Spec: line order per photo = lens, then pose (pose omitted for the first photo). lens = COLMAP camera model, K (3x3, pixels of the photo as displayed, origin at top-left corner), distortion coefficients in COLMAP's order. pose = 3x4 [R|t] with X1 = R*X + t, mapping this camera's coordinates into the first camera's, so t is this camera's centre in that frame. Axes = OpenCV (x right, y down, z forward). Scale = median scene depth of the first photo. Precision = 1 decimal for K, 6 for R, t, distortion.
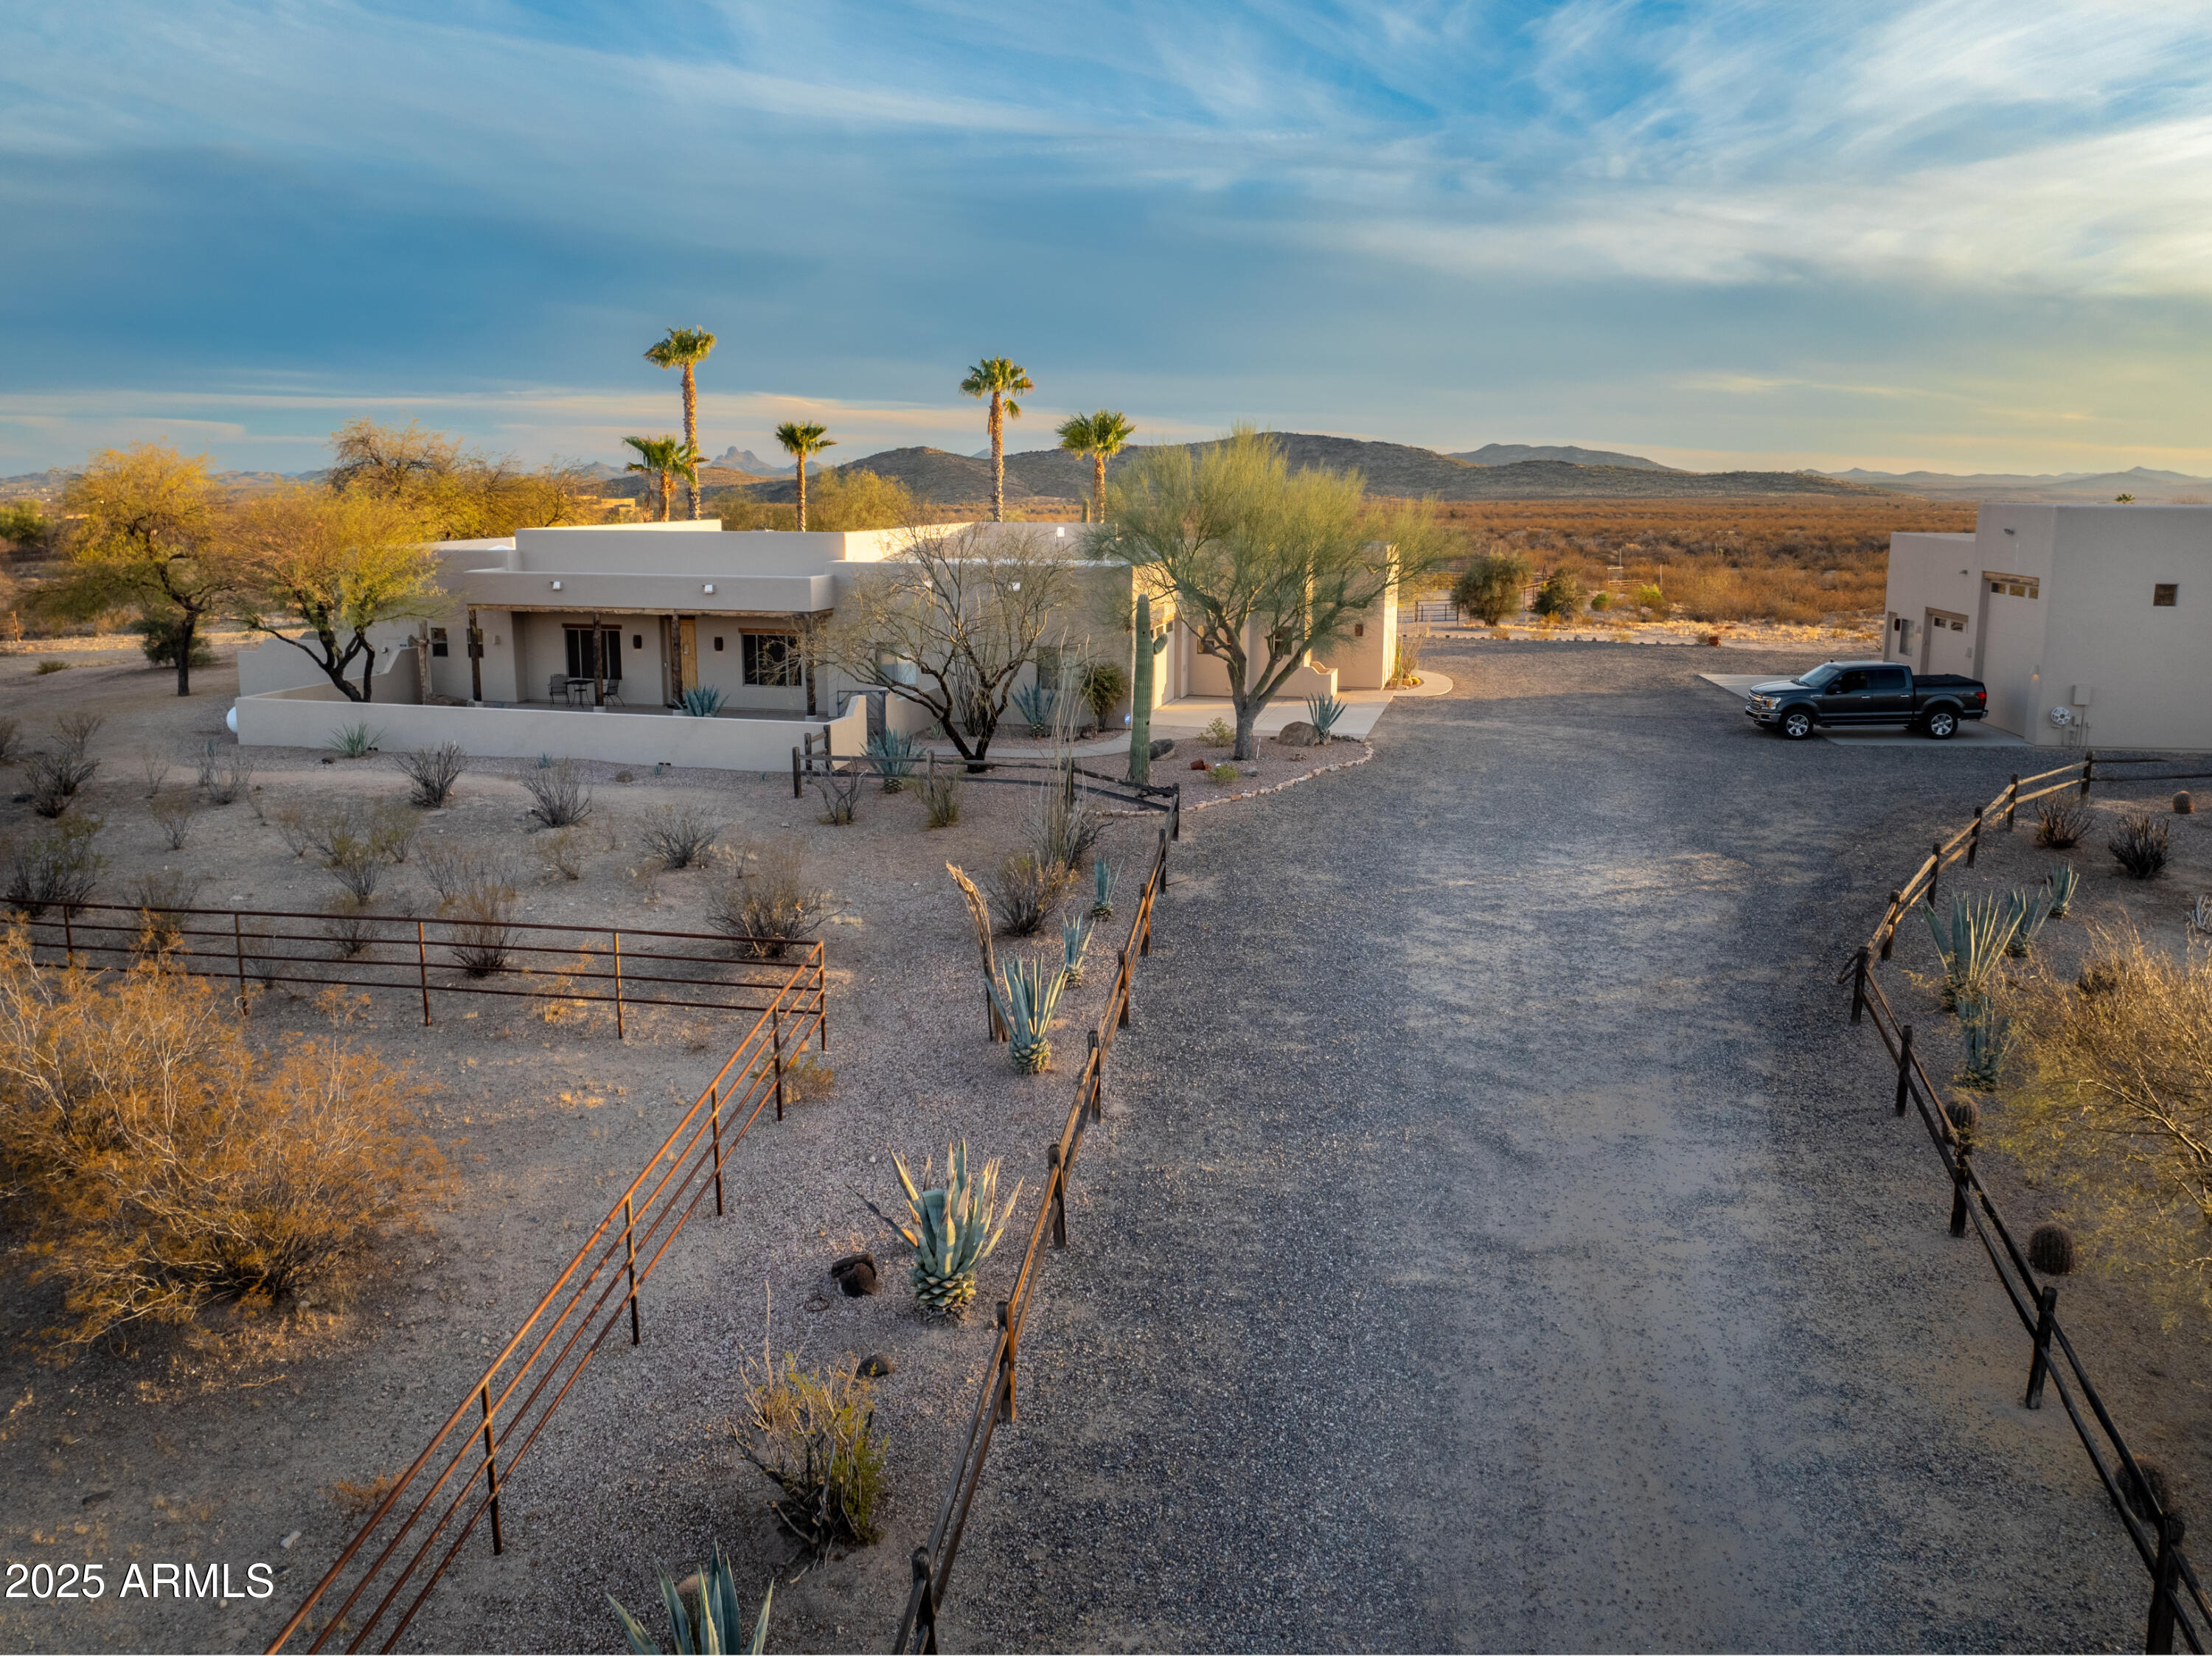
lens RADIAL K [[1562.0, 0, 1100.7], [0, 1562.0, 817.3], [0, 0, 1]] dist [-0.038420, -0.002600]
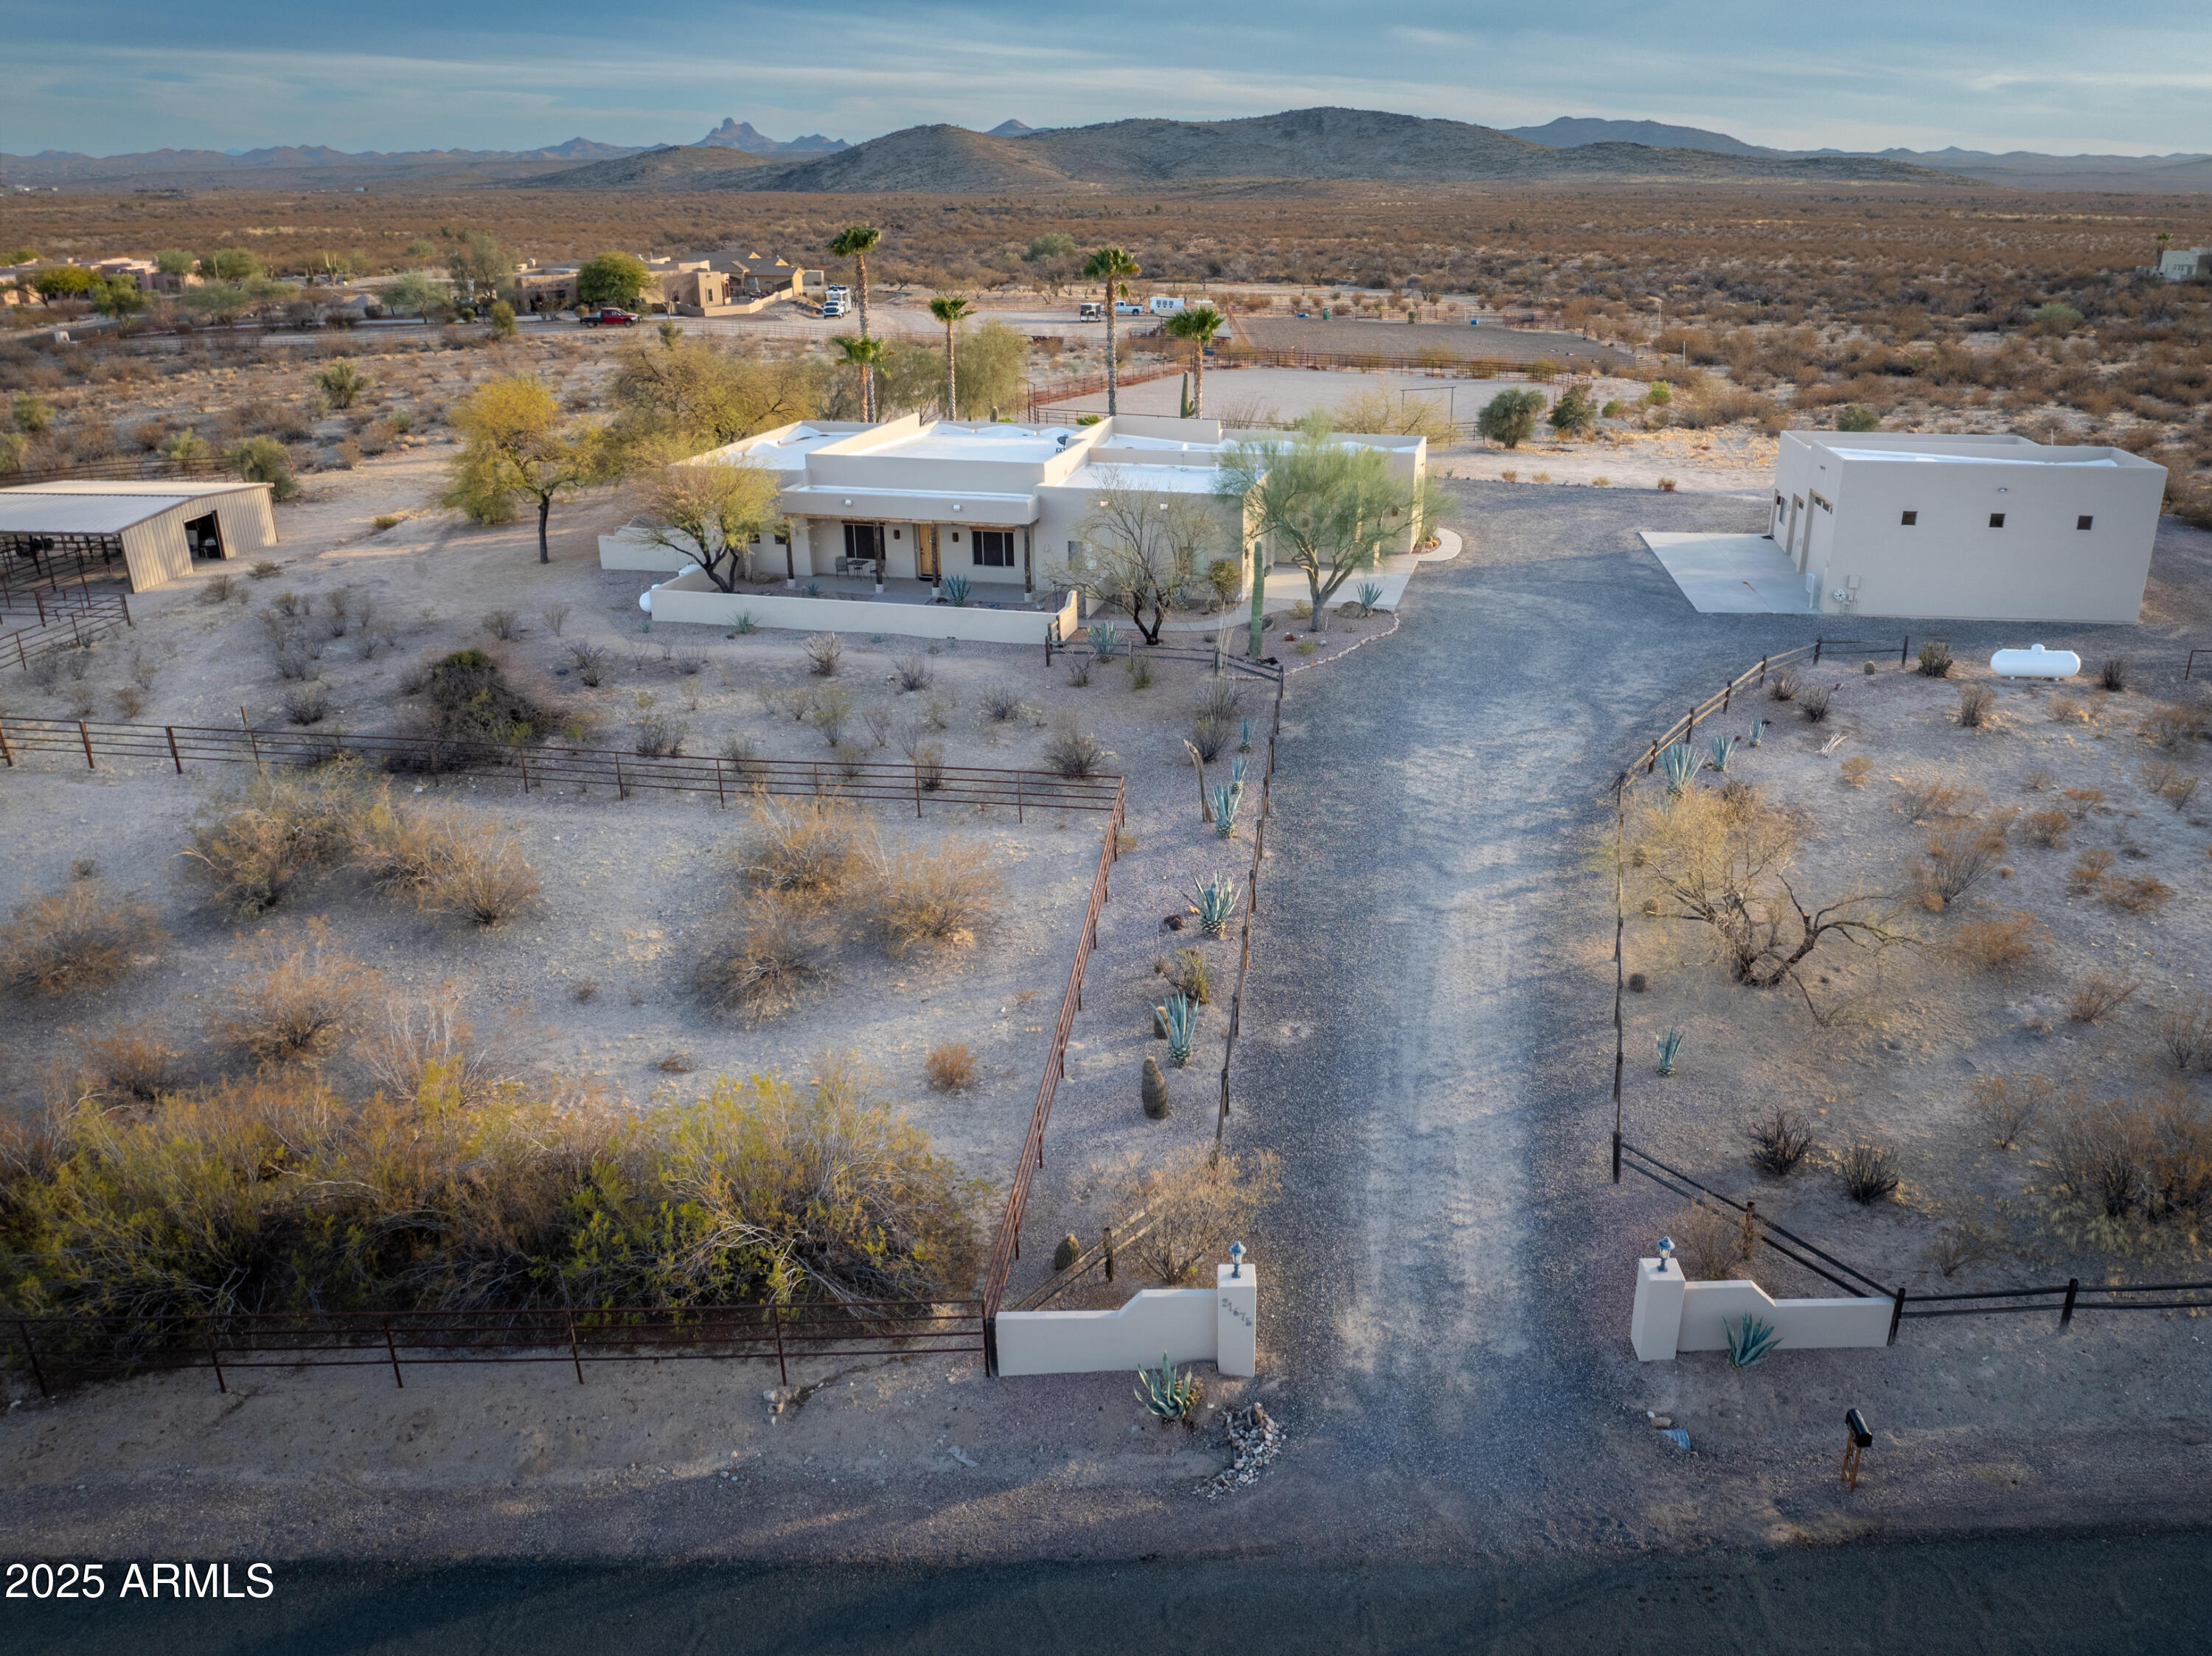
lens RADIAL K [[1659.7, 0, 1113.4], [0, 1659.7, 825.2], [0, 0, 1]] dist [-0.046979, 0.023357]
pose [[0.999755, -0.014137, -0.017024, -0.112323], [0.016995, 0.983232, 0.181563, -0.189326], [0.014172, -0.181808, 0.983232, -0.872509]]
